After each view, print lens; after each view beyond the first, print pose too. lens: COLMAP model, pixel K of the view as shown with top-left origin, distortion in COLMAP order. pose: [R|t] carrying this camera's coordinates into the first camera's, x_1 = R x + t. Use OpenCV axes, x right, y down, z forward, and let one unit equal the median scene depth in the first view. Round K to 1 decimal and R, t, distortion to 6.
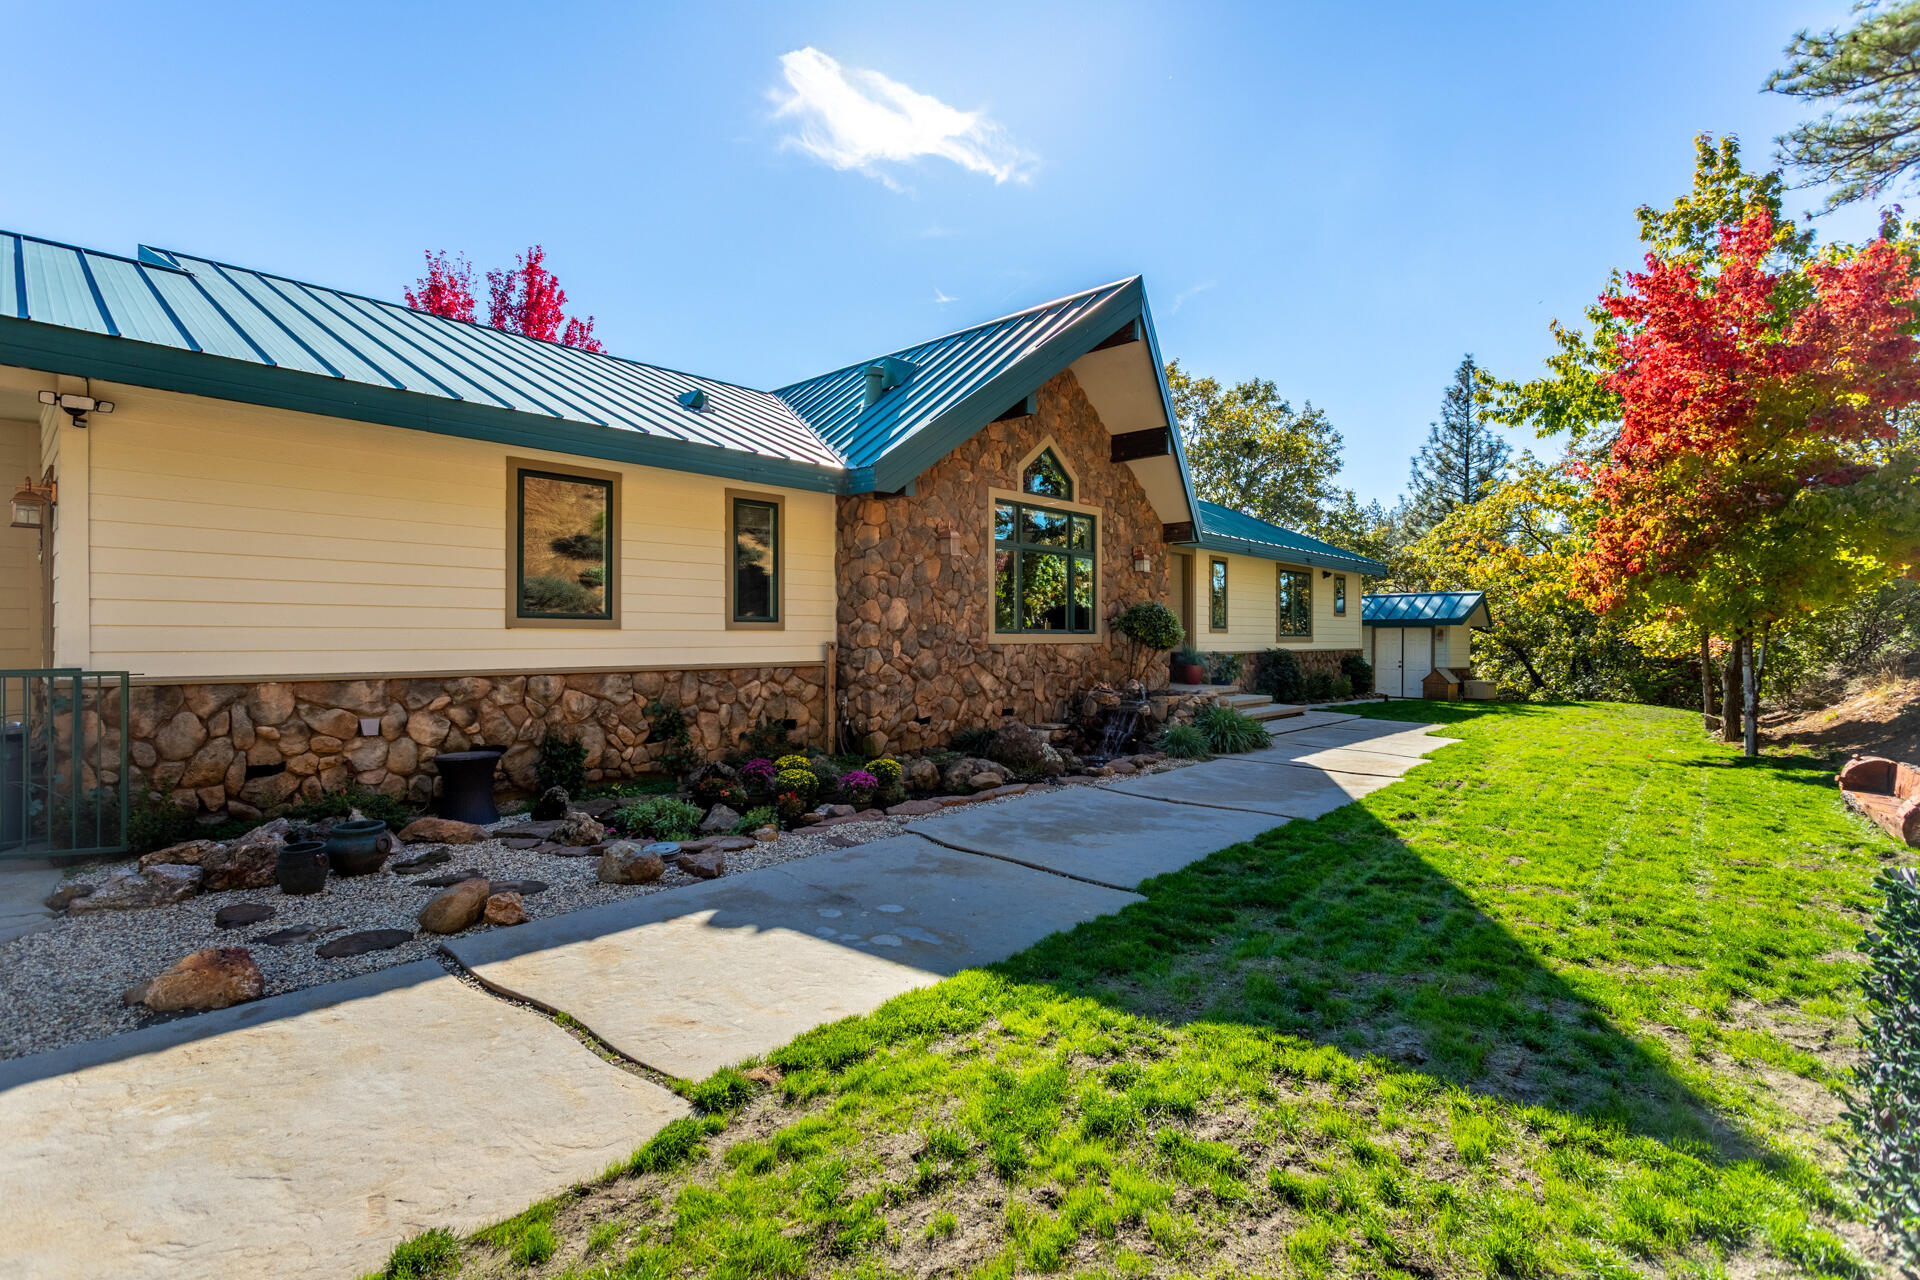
lens RADIAL K [[920.9, 0, 960.1], [0, 920.9, 626.6], [0, 0, 1]] dist [0.000911, 0.000291]
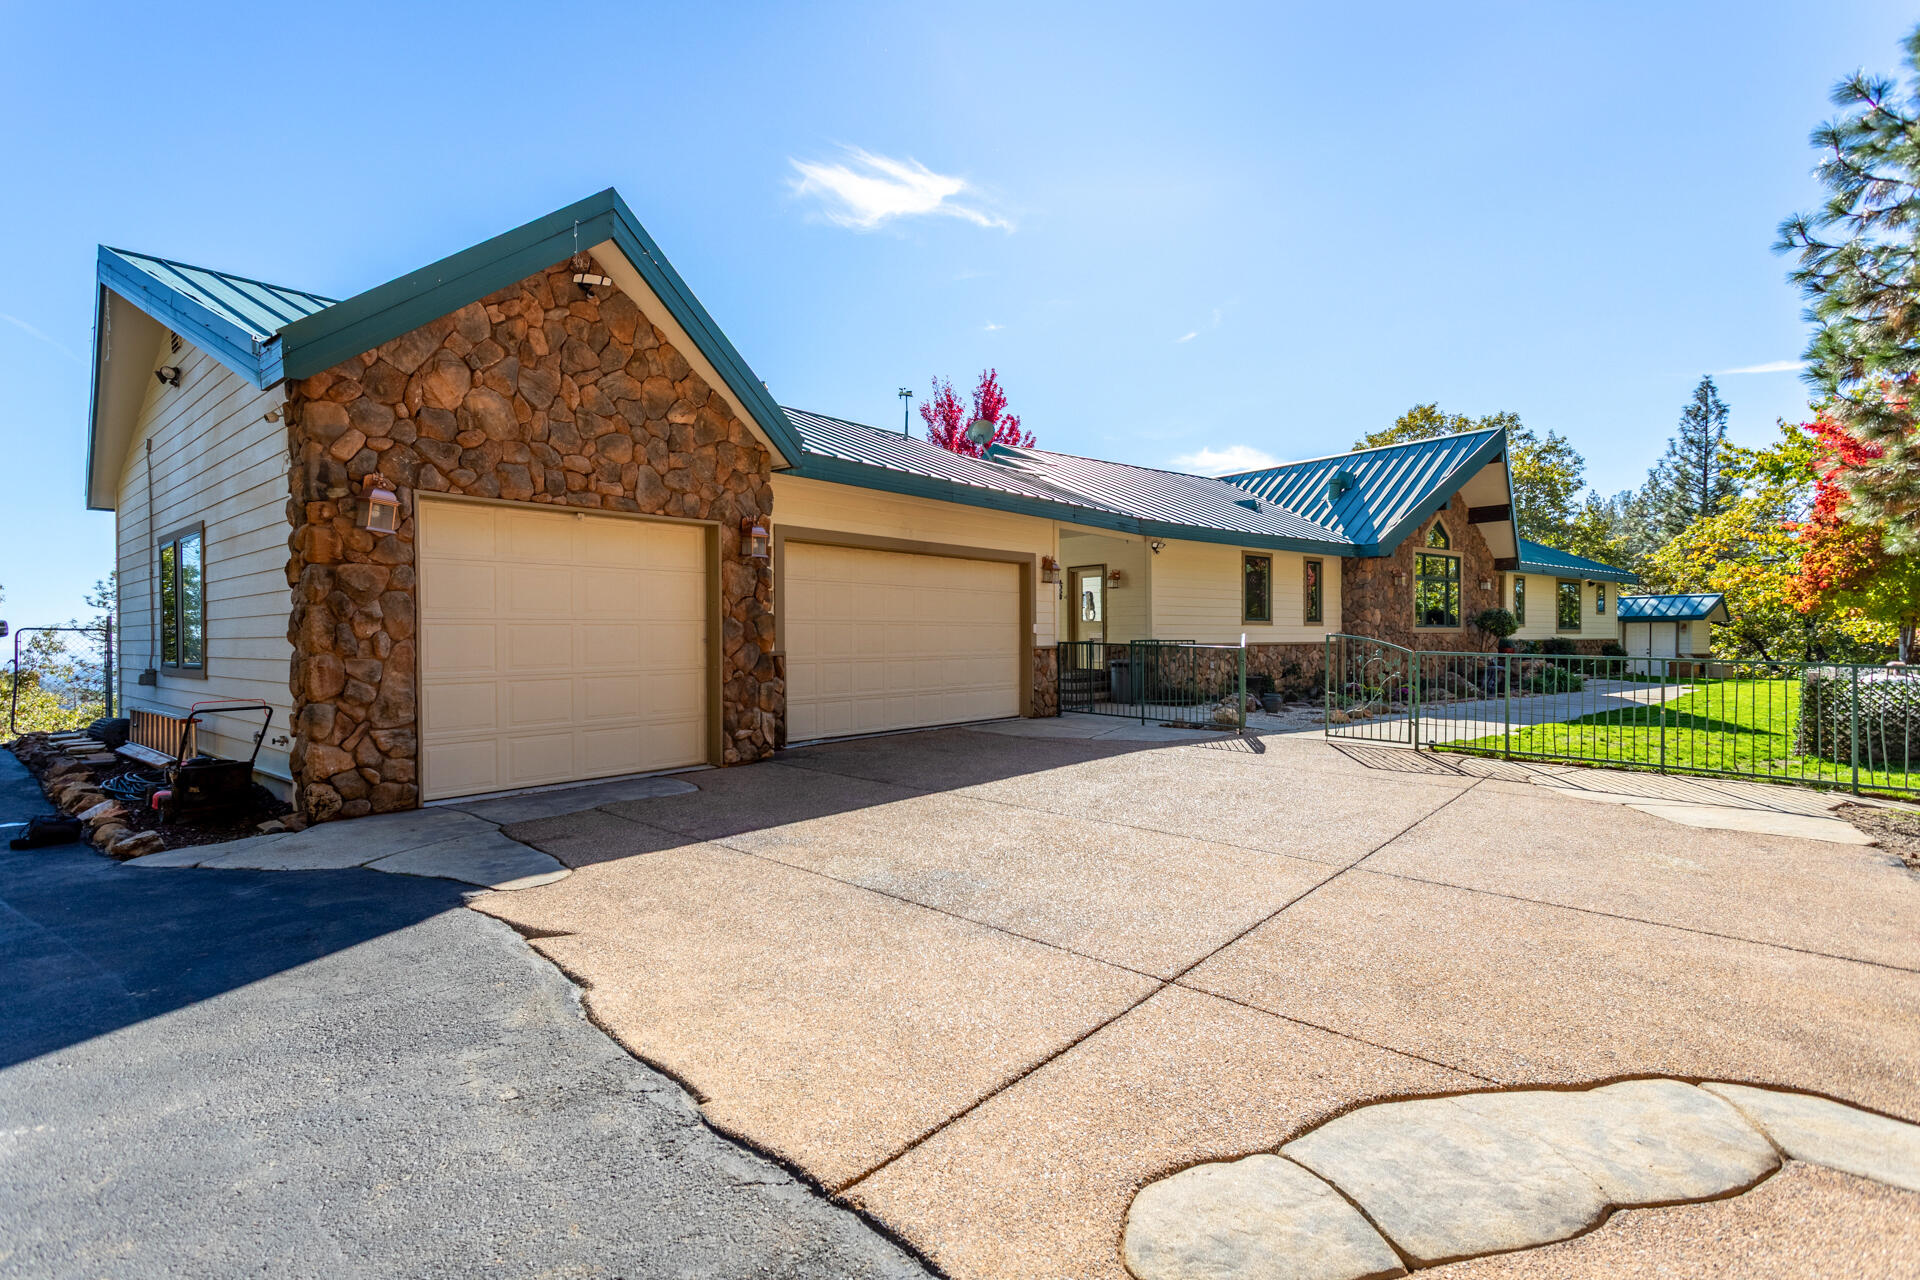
lens RADIAL K [[905.3, 0, 957.2], [0, 905.3, 638.1], [0, 0, 1]] dist [0.003557, 0.000760]
pose [[0.983316, -0.004808, -0.181841, -0.263532], [0.007127, 0.999901, 0.012101, 0.000677], [0.181765, -0.013195, 0.983253, -0.461634]]
